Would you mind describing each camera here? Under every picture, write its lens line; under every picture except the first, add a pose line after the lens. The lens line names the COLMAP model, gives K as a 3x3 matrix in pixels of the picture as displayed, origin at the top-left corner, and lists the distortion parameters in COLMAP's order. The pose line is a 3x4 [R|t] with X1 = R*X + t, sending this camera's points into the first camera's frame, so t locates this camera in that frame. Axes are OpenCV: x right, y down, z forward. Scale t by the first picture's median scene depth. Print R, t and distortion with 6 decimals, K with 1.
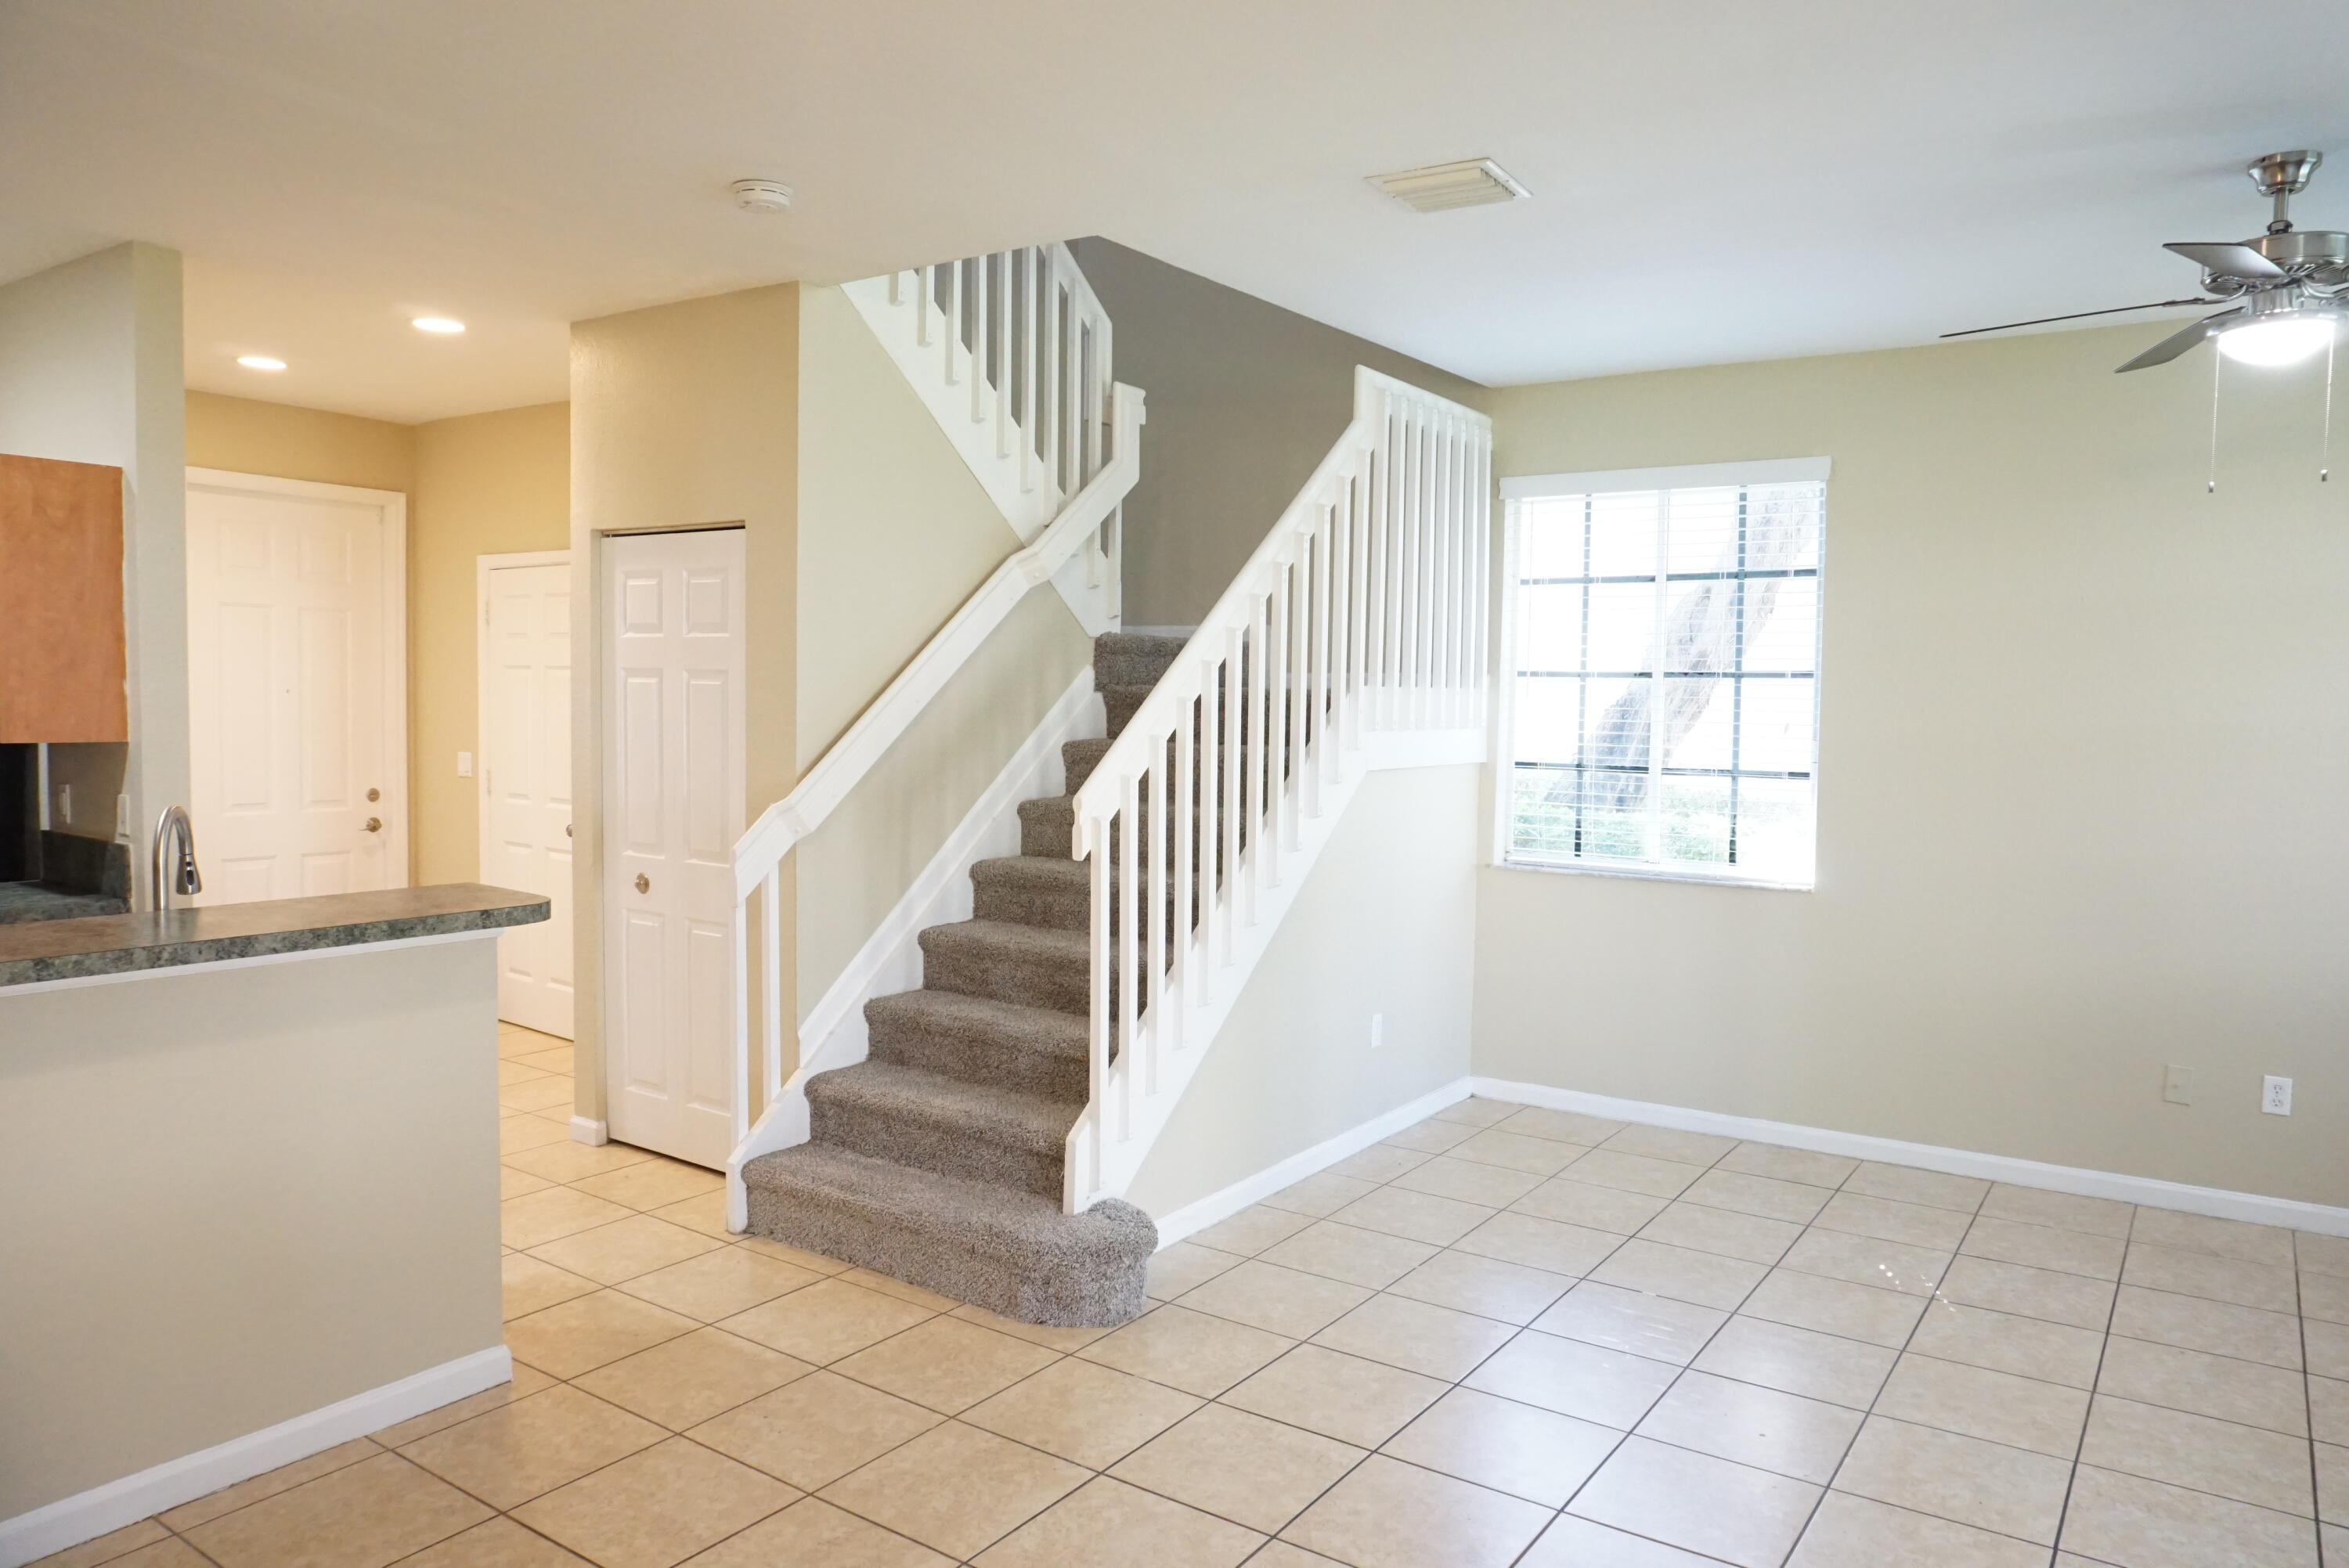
lens RADIAL K [[1557.7, 0, 1165.3], [0, 1557.7, 816.3], [0, 0, 1]] dist [-0.065100, 0.038928]
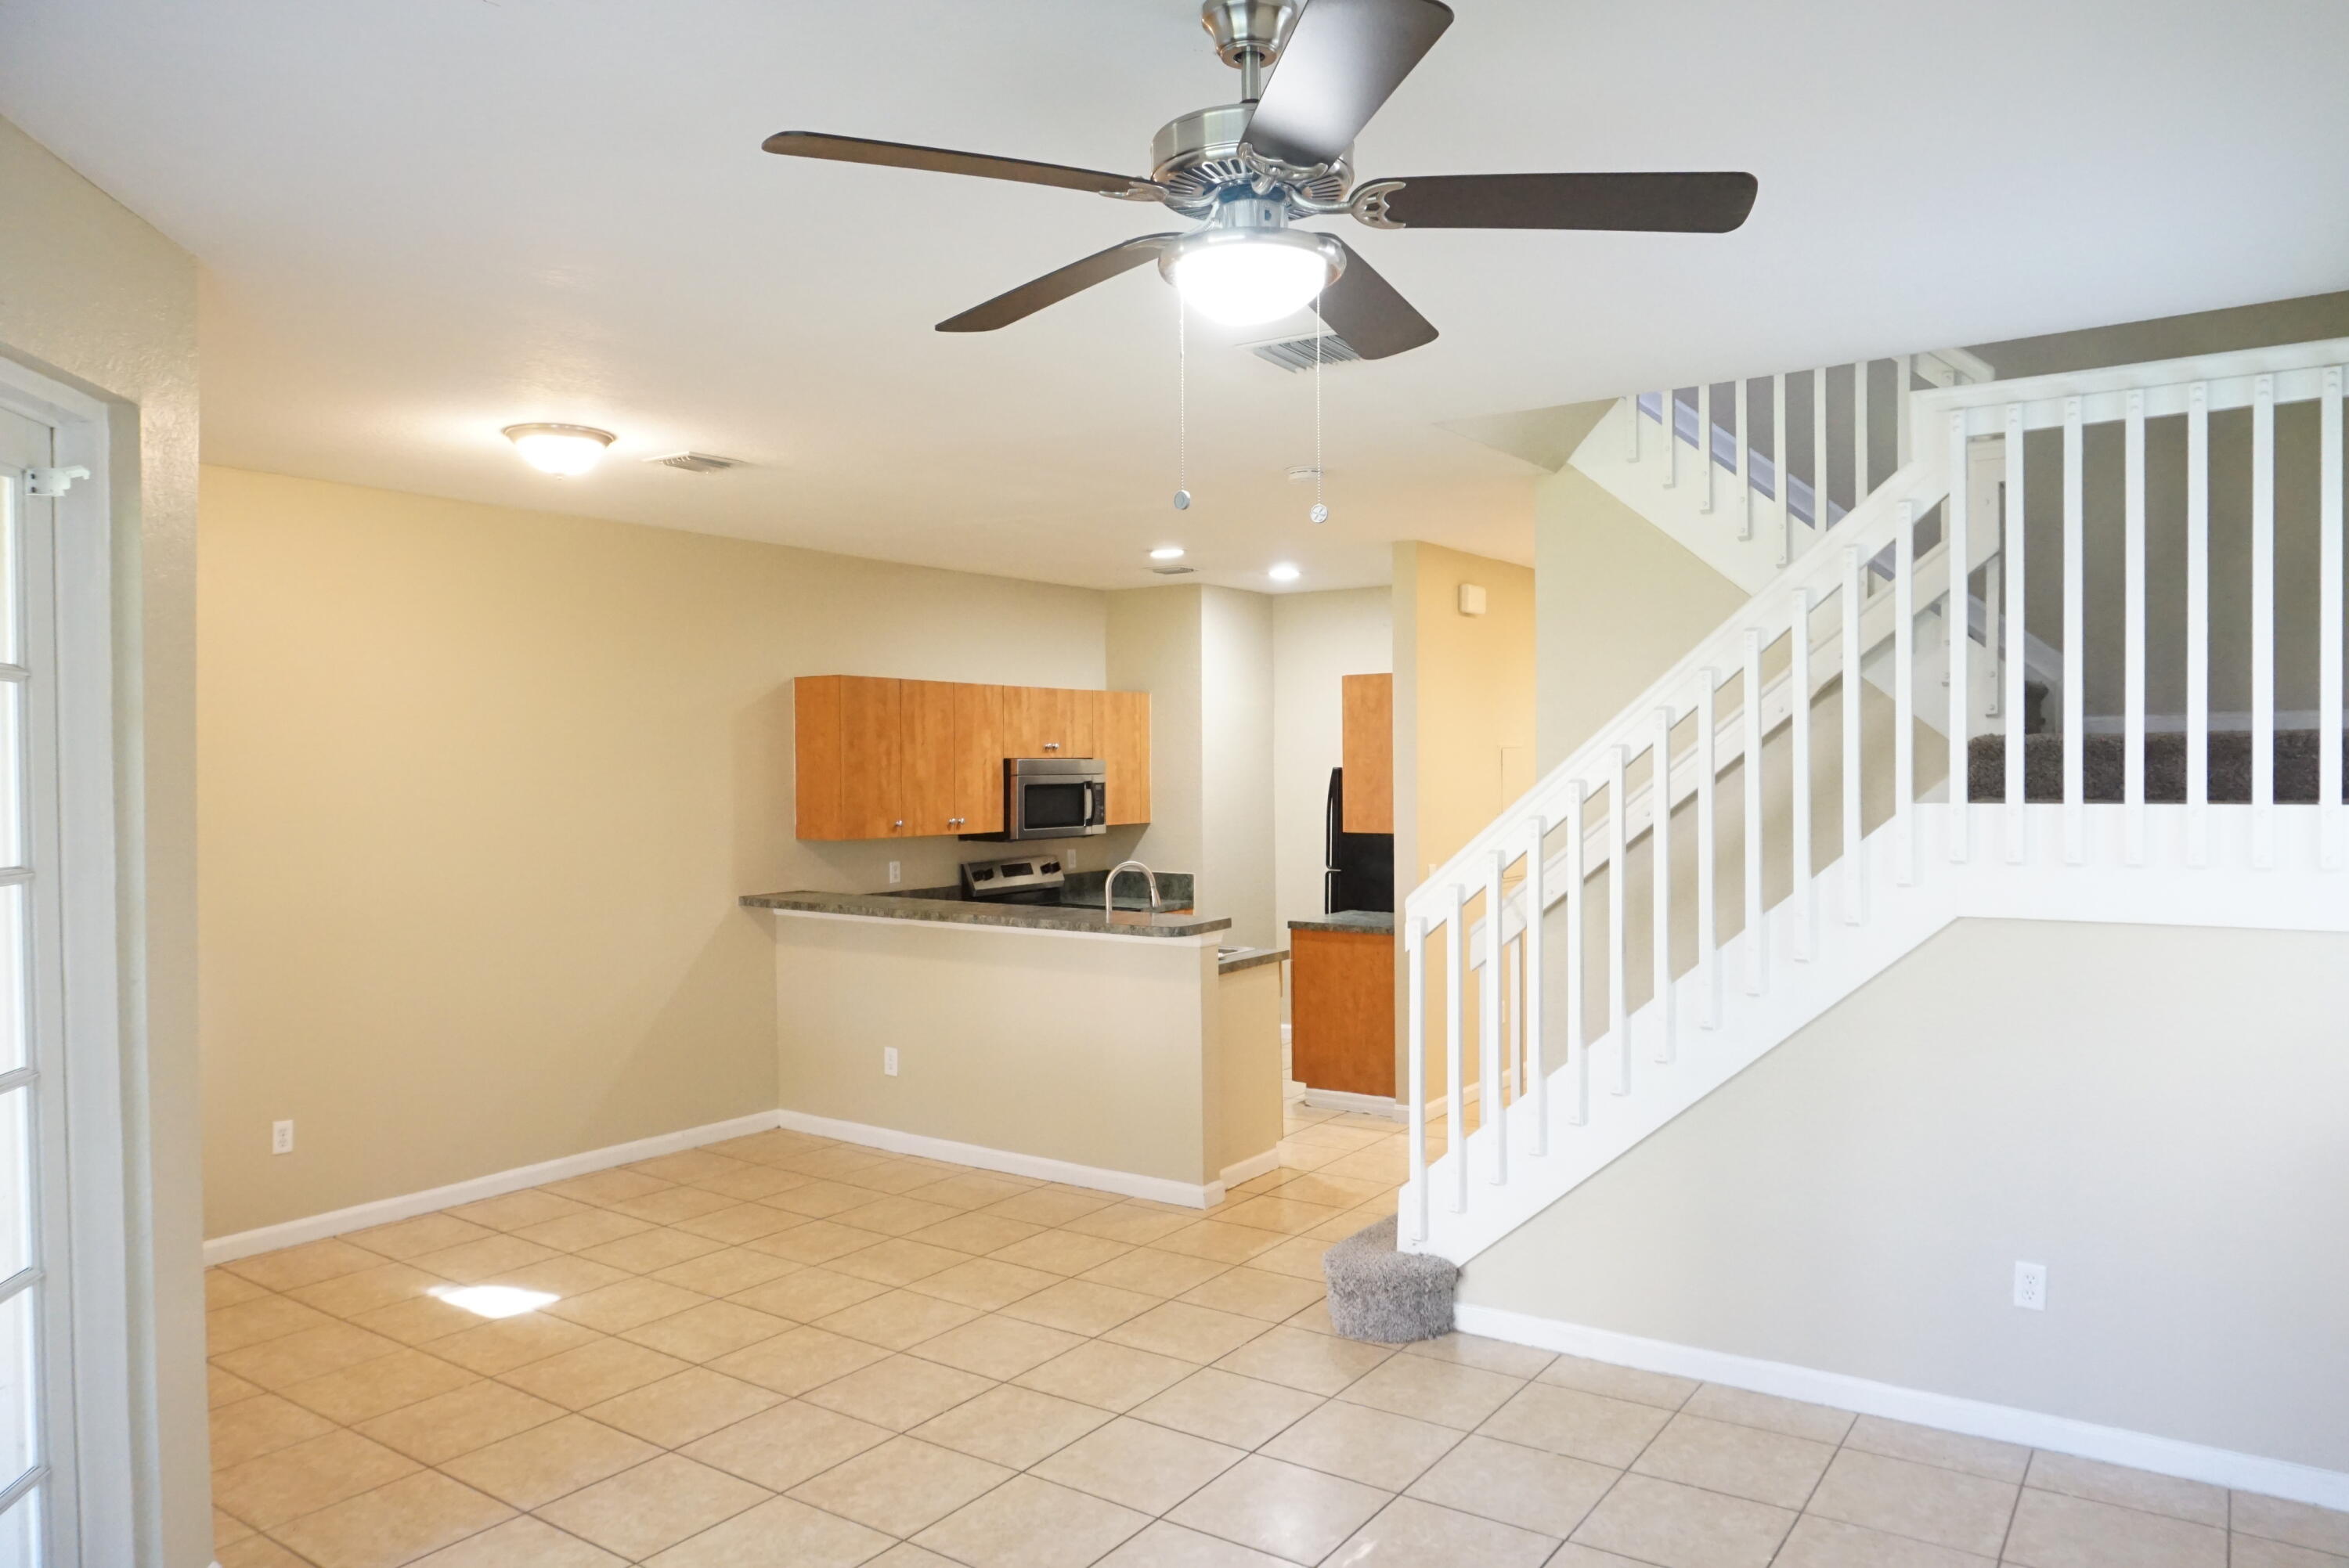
lens RADIAL K [[1557.7, 0, 1175.7], [0, 1557.7, 808.4], [0, 0, 1]] dist [-0.065100, 0.038928]
pose [[-0.006027, 0.001968, -0.999980, 1.068536], [-0.069122, 0.997605, 0.002379, -0.065518], [0.997590, 0.069135, -0.005877, 0.782845]]
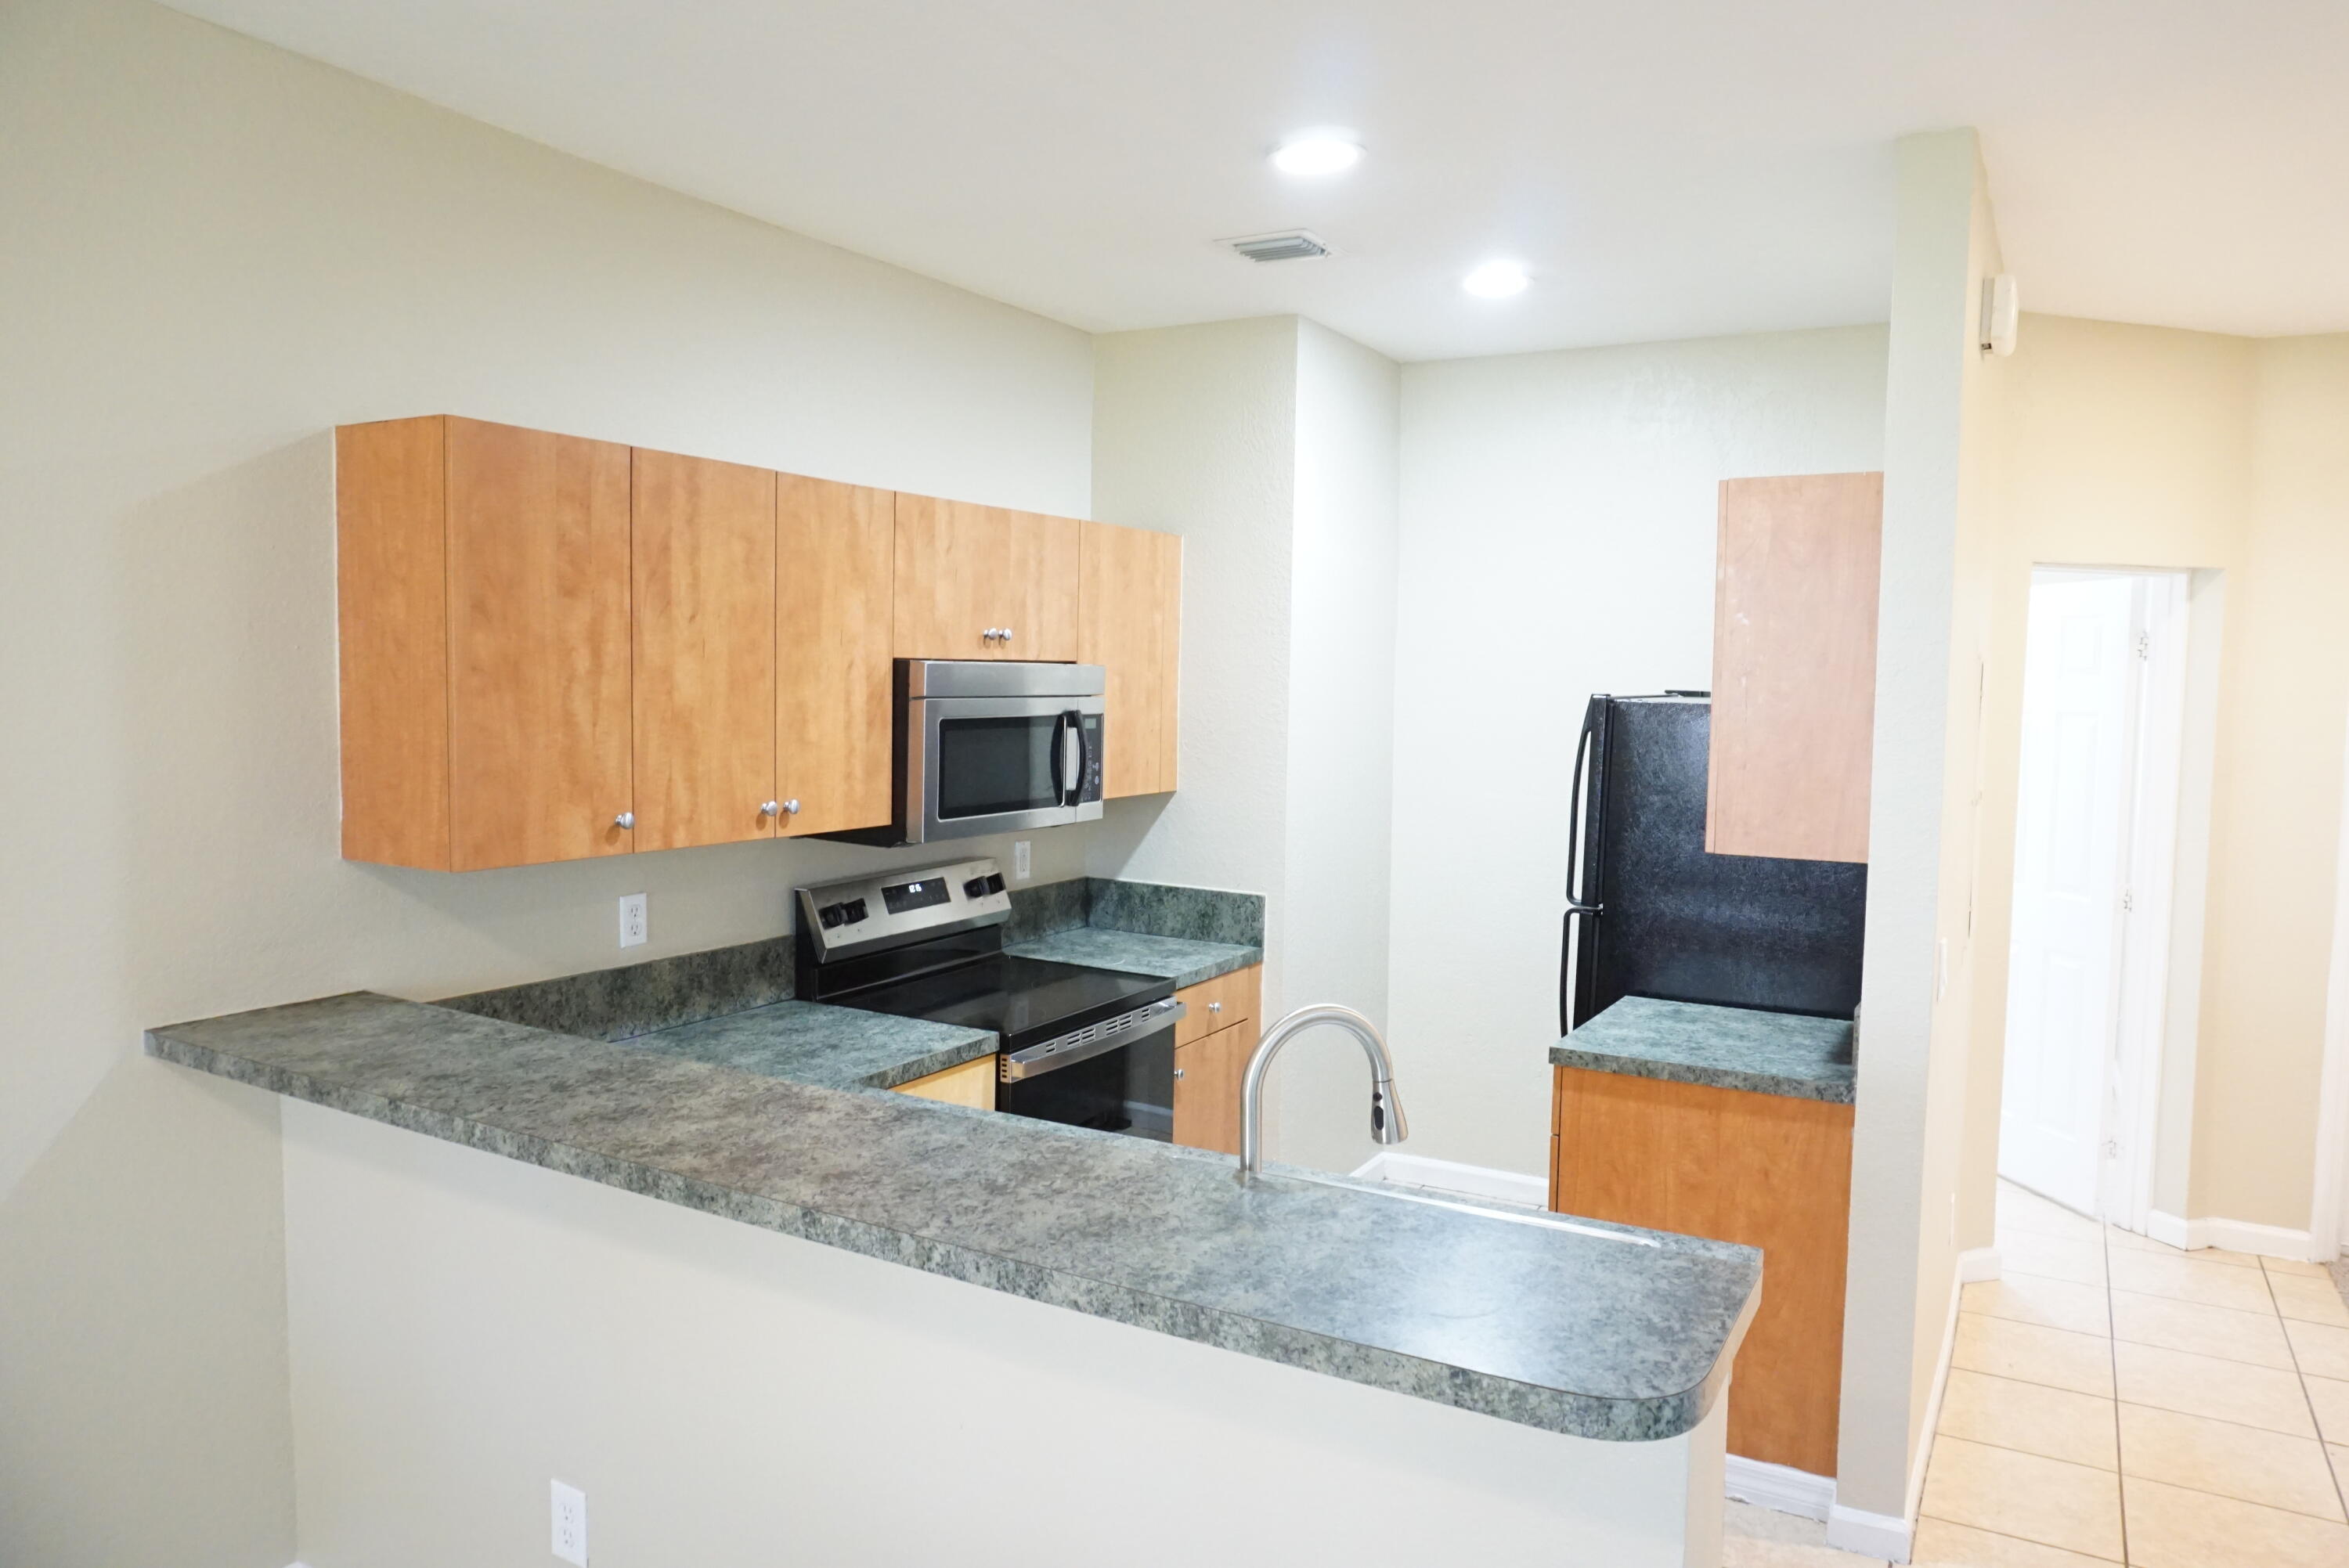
lens RADIAL K [[1557.7, 0, 1184.1], [0, 1557.7, 784.4], [0, 0, 1]] dist [-0.065100, 0.038928]
pose [[0.081759, 0.047129, -0.995537, -0.008904], [-0.089682, 0.995177, 0.039747, -0.087402], [0.992609, 0.086032, 0.085592, 0.644312]]
